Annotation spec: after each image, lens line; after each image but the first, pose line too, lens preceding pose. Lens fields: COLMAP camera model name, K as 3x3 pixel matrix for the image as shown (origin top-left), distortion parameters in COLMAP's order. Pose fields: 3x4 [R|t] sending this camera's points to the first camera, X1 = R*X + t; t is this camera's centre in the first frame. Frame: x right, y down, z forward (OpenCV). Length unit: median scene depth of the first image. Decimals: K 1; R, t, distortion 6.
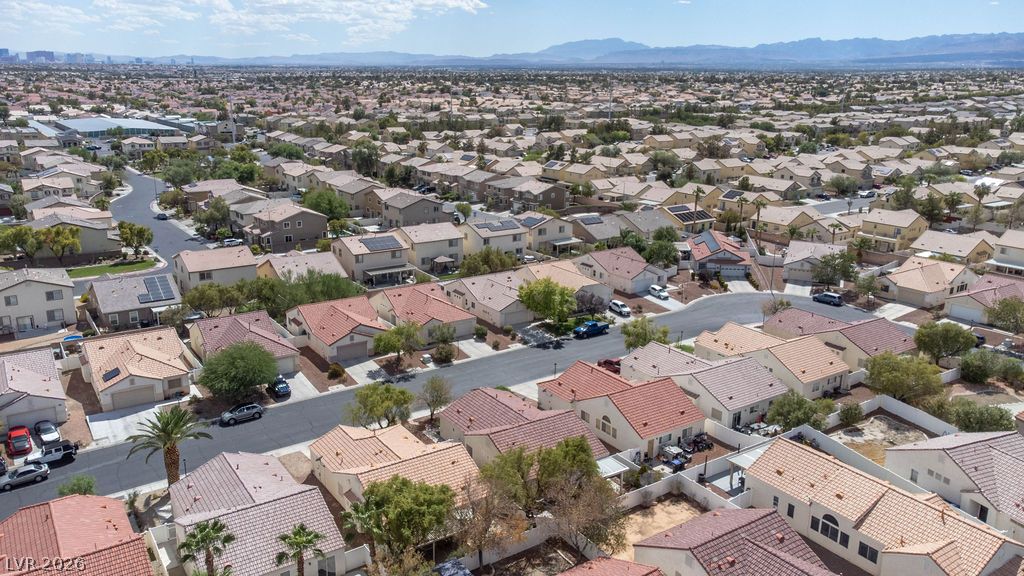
lens RADIAL K [[769.4, 0, 506.9], [0, 769.4, 309.8], [0, 0, 1]] dist [0.031470, 0.026381]
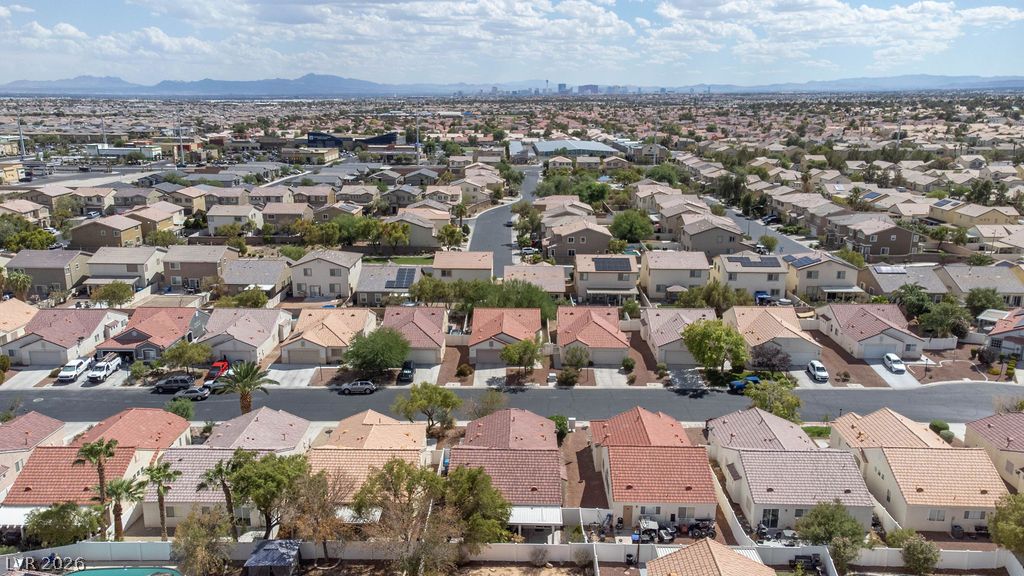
lens RADIAL K [[769.4, 0, 512.7], [0, 769.4, 297.9], [0, 0, 1]] dist [0.031470, 0.026381]
pose [[0.819798, 0.141172, -0.554978, 0.272150], [-0.166590, 0.986015, 0.004734, -0.024093], [0.547885, 0.088573, 0.831851, 0.088268]]
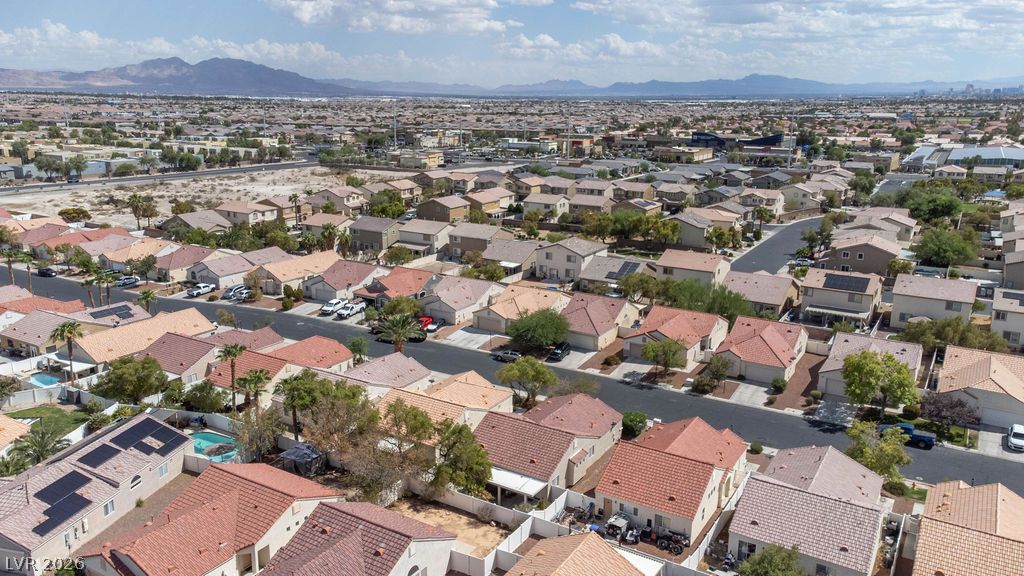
lens RADIAL K [[769.4, 0, 513.5], [0, 769.4, 310.4], [0, 0, 1]] dist [0.031470, 0.026381]
pose [[0.413698, 0.243413, -0.877271, 0.442316], [-0.274646, 0.952071, 0.134652, -0.065175], [0.868000, 0.185234, 0.460722, 0.231447]]
